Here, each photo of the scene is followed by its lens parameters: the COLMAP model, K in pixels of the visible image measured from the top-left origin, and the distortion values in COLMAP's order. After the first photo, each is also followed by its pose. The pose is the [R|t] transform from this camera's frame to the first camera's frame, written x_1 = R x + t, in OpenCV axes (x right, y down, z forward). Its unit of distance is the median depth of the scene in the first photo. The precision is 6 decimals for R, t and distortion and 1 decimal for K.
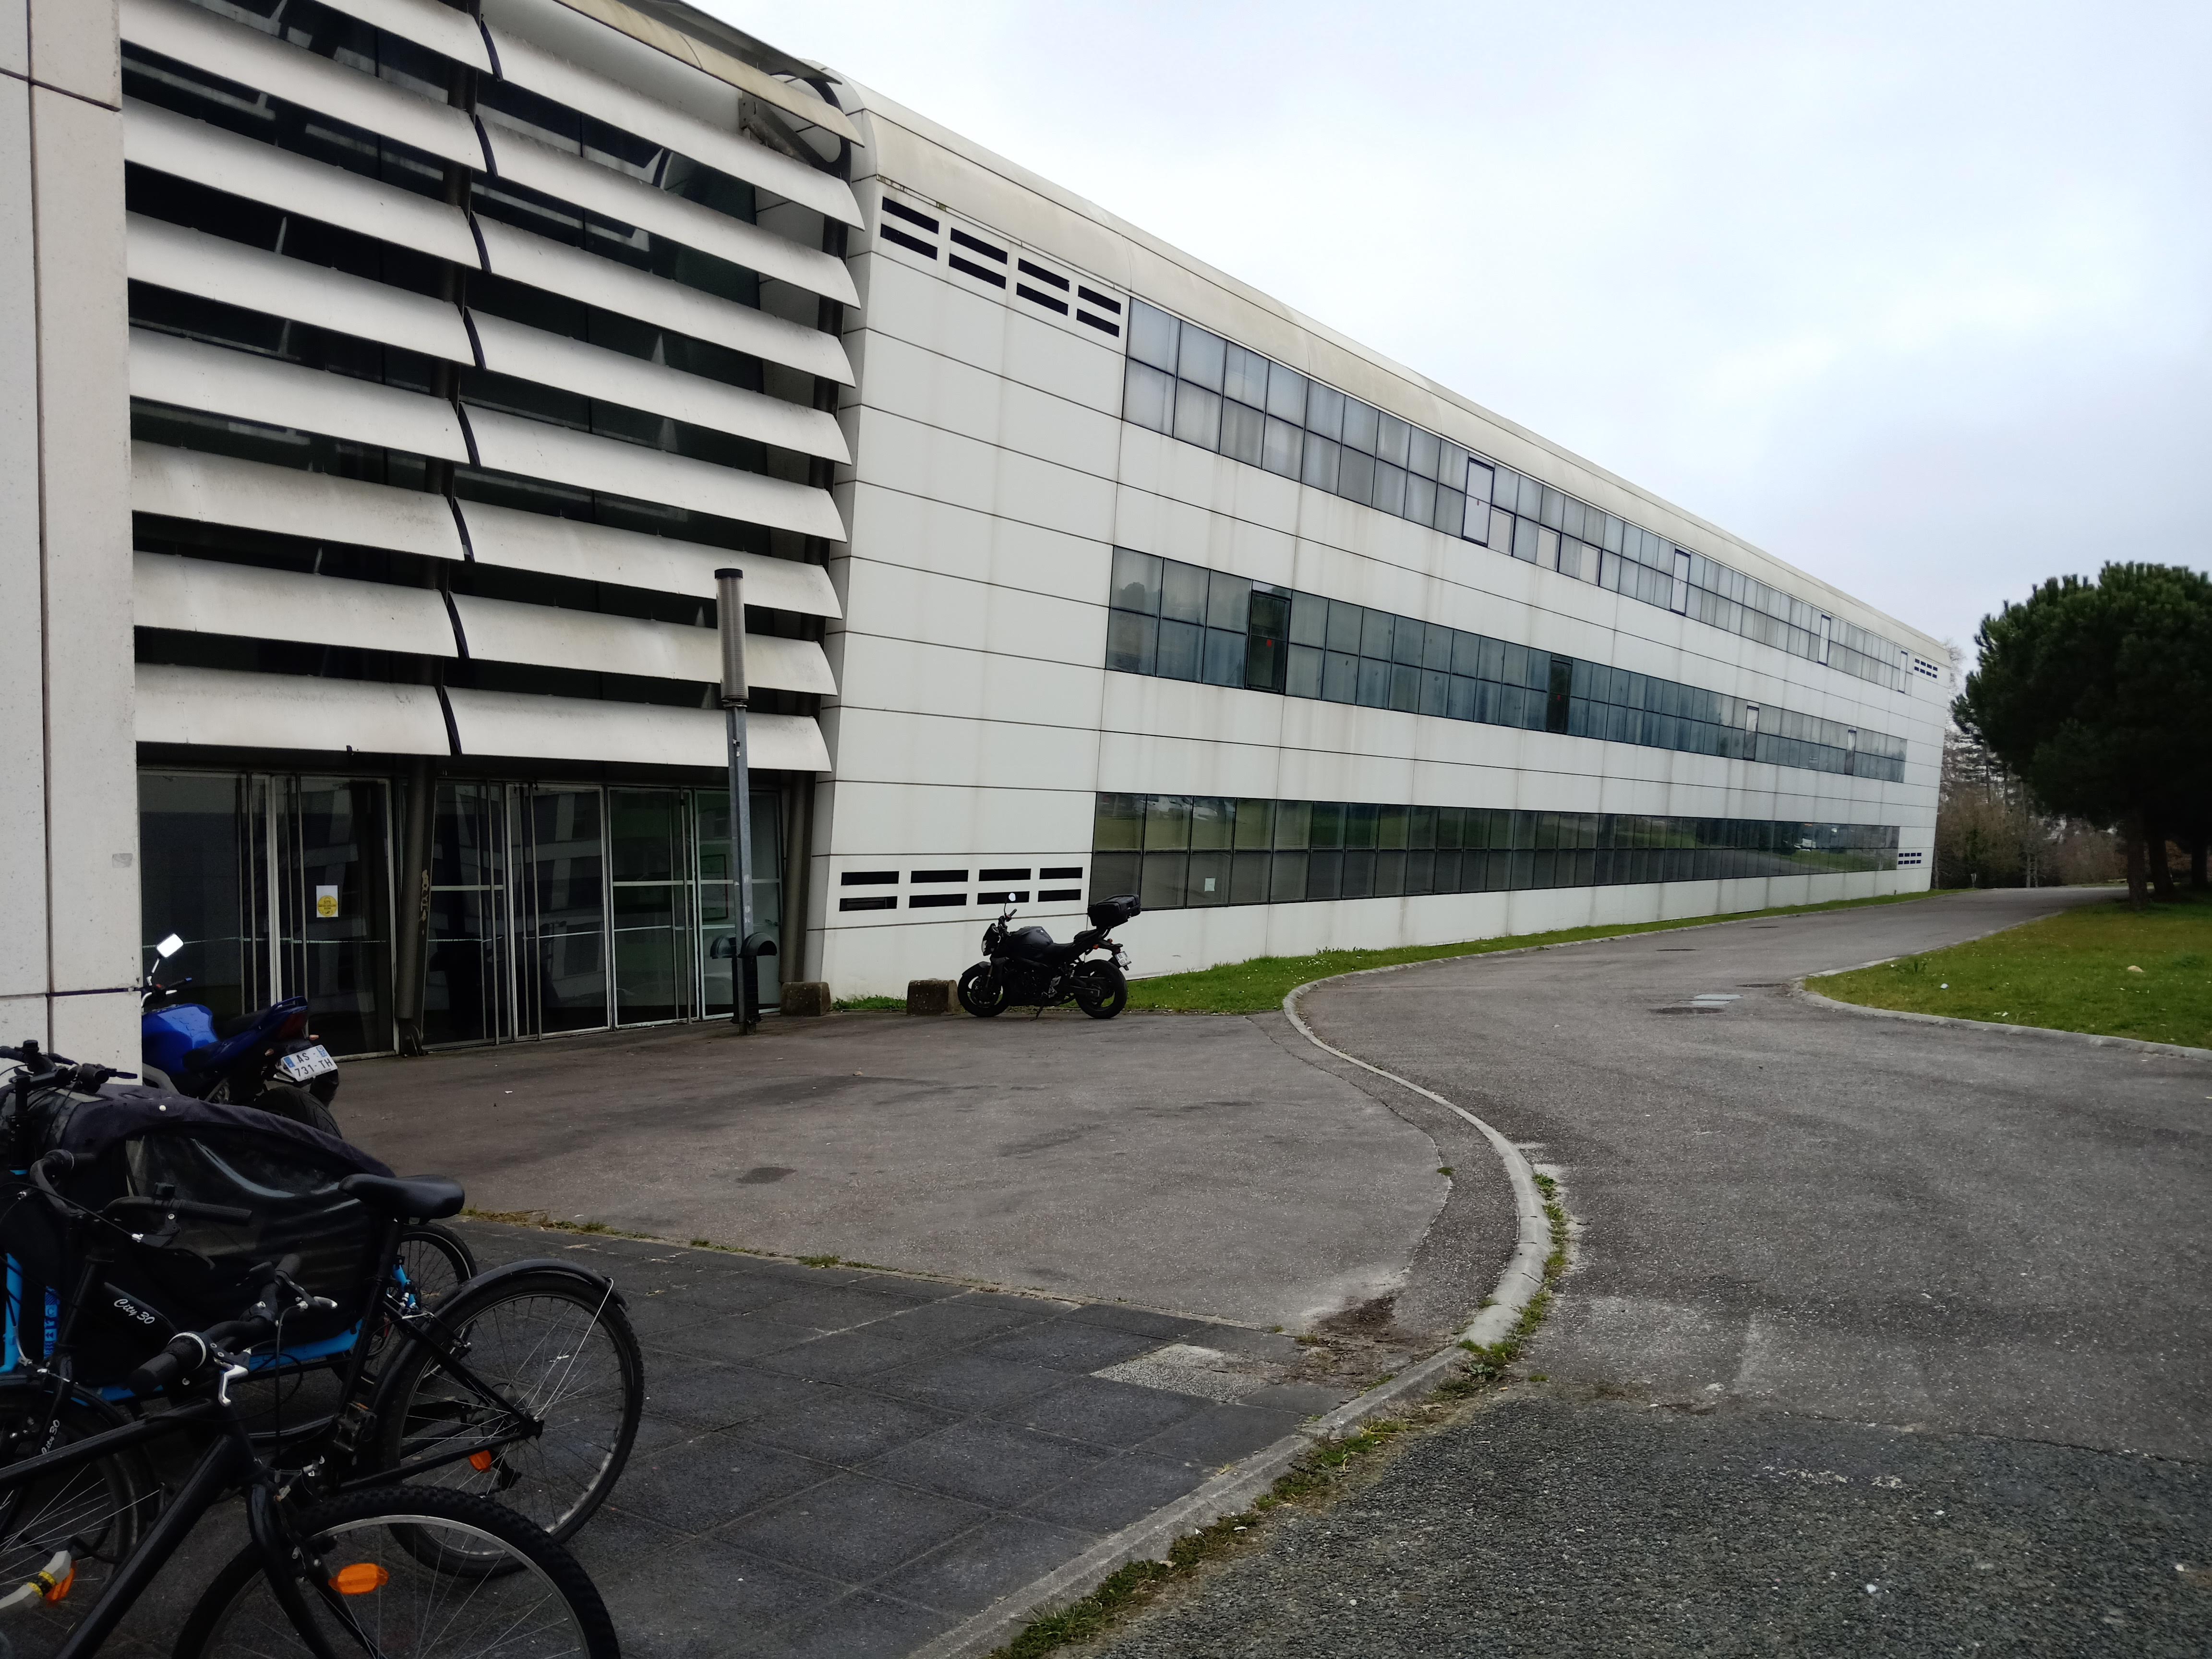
lens RADIAL K [[1849.6, 0, 1106.0], [0, 1849.6, 829.5], [0, 0, 1]] dist [-0.001844, -0.005351]
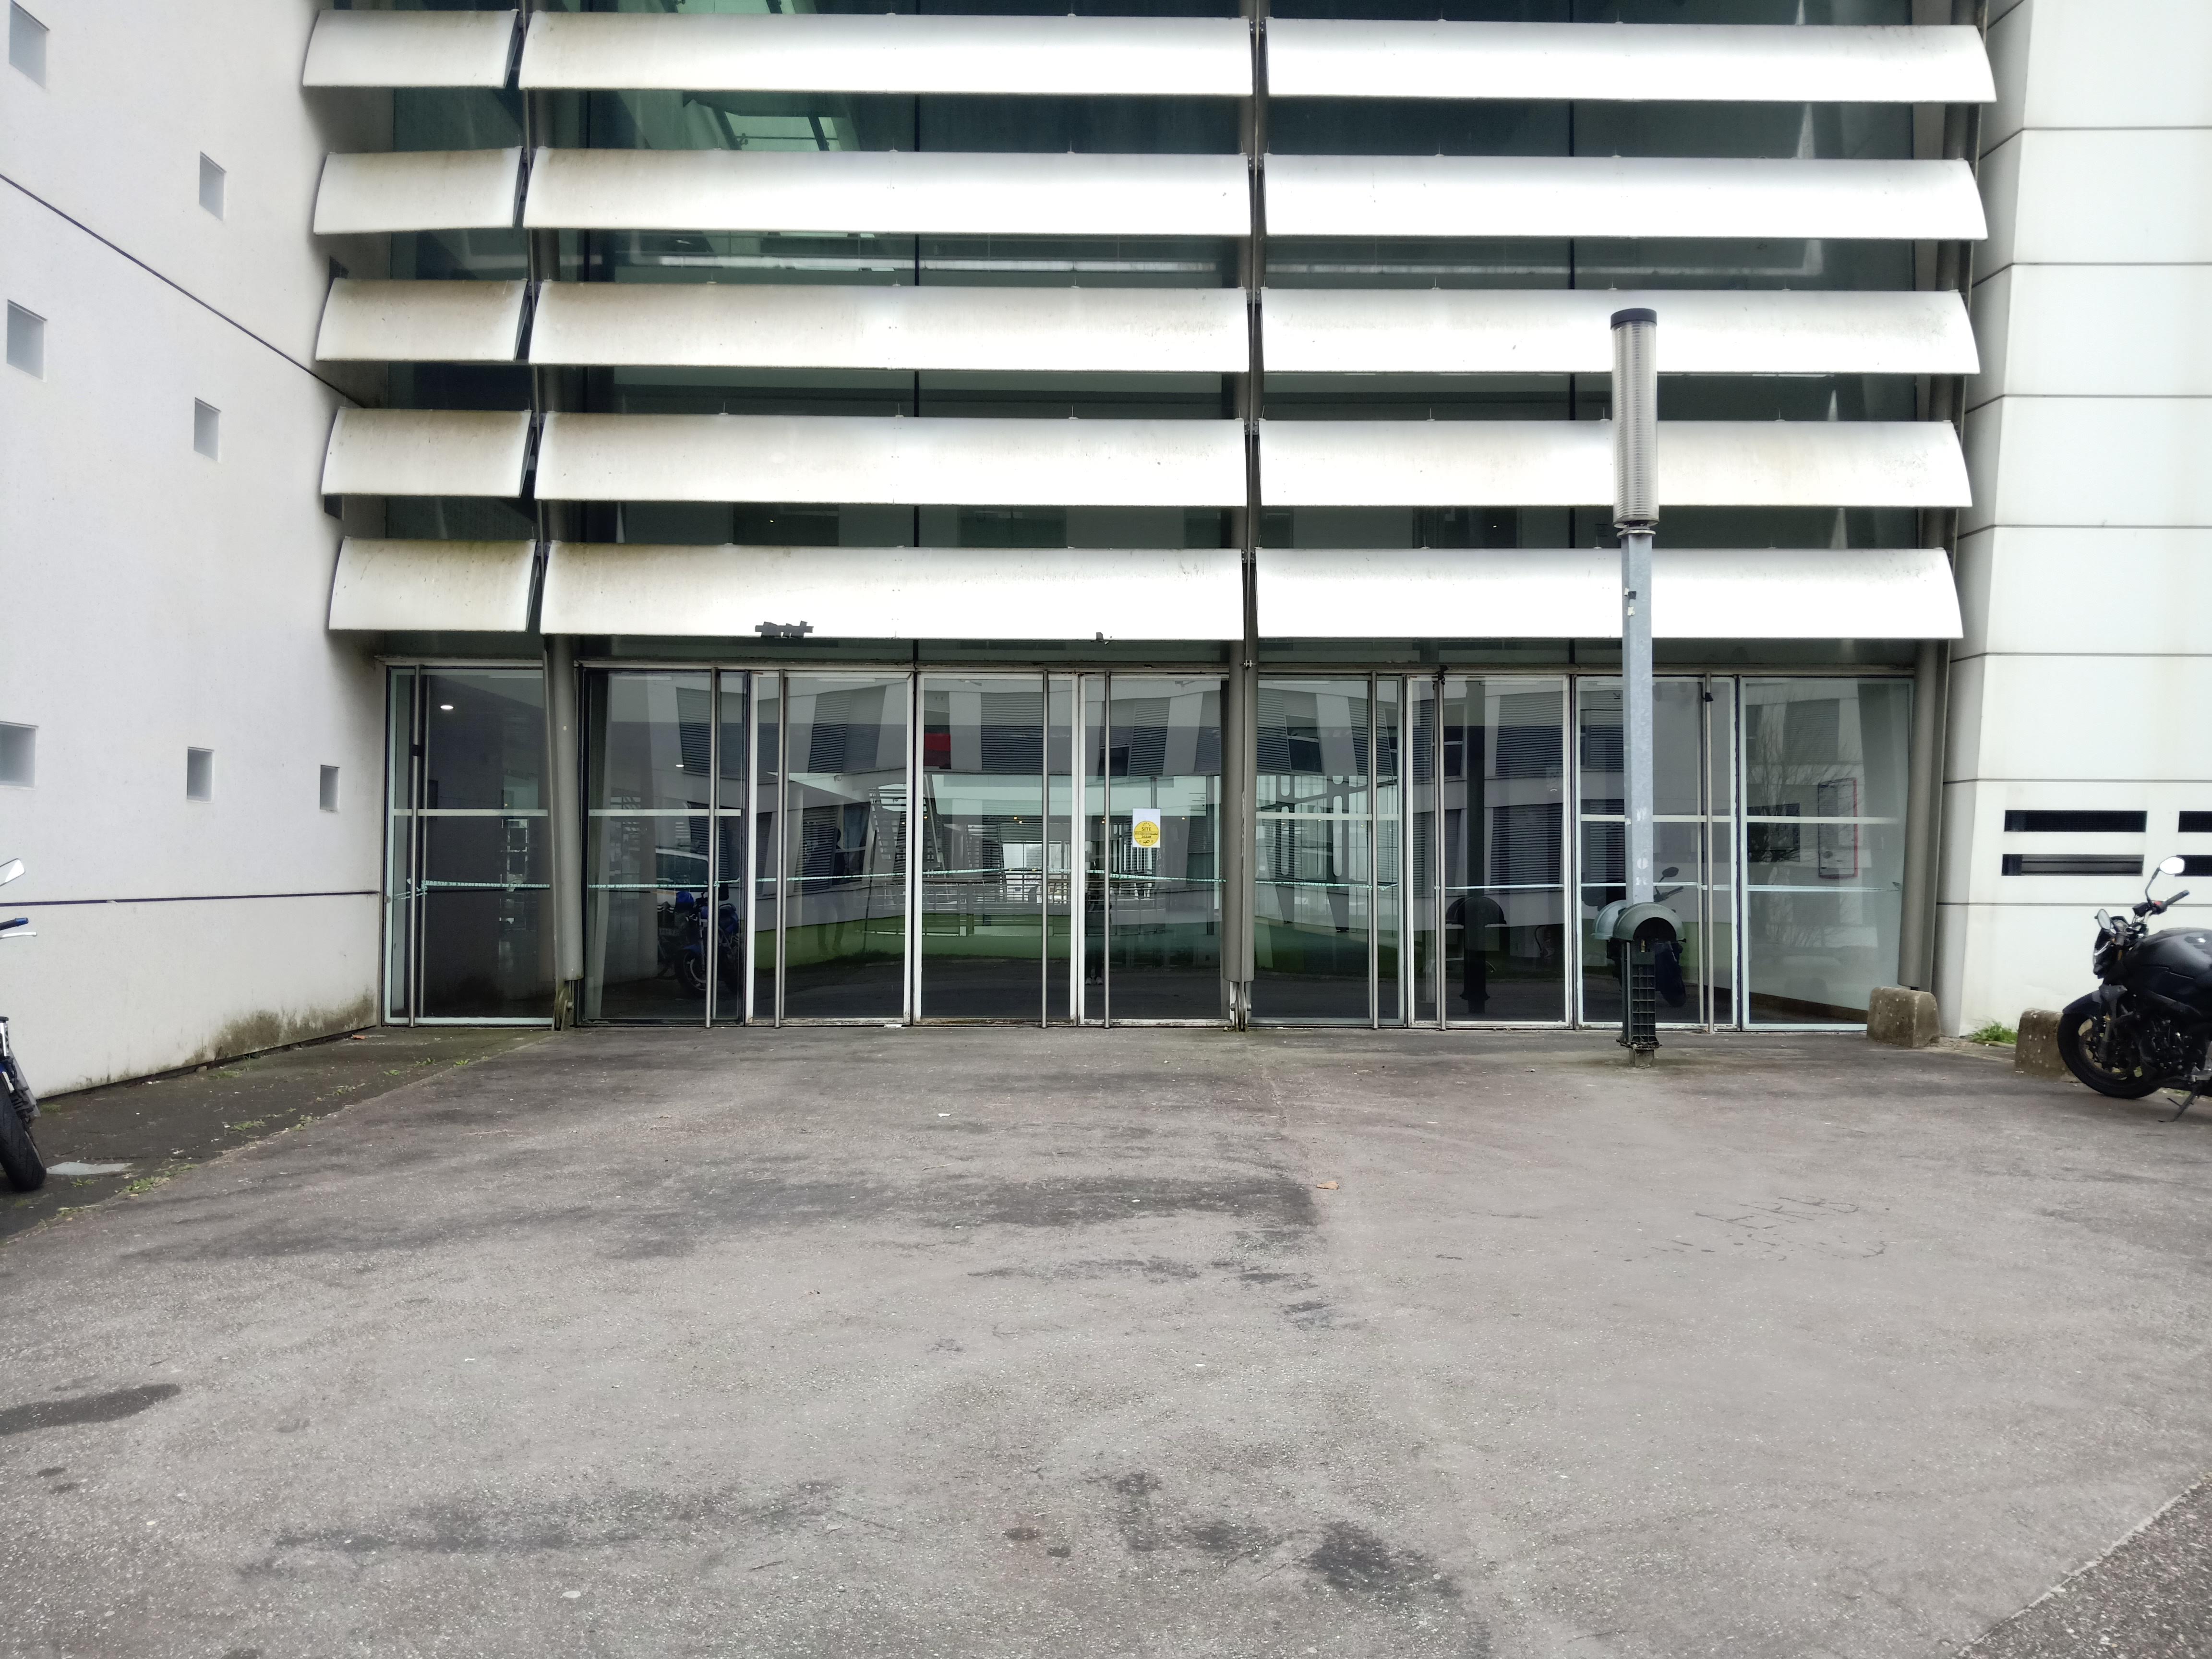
lens RADIAL K [[1849.6, 0, 1106.0], [0, 1849.6, 829.5], [0, 0, 1]] dist [-0.001844, -0.005351]
pose [[0.539679, 0.037913, -0.841017, 0.225631], [0.001372, 0.998945, 0.045913, 0.002196], [0.841870, -0.025932, 0.539058, 0.499158]]
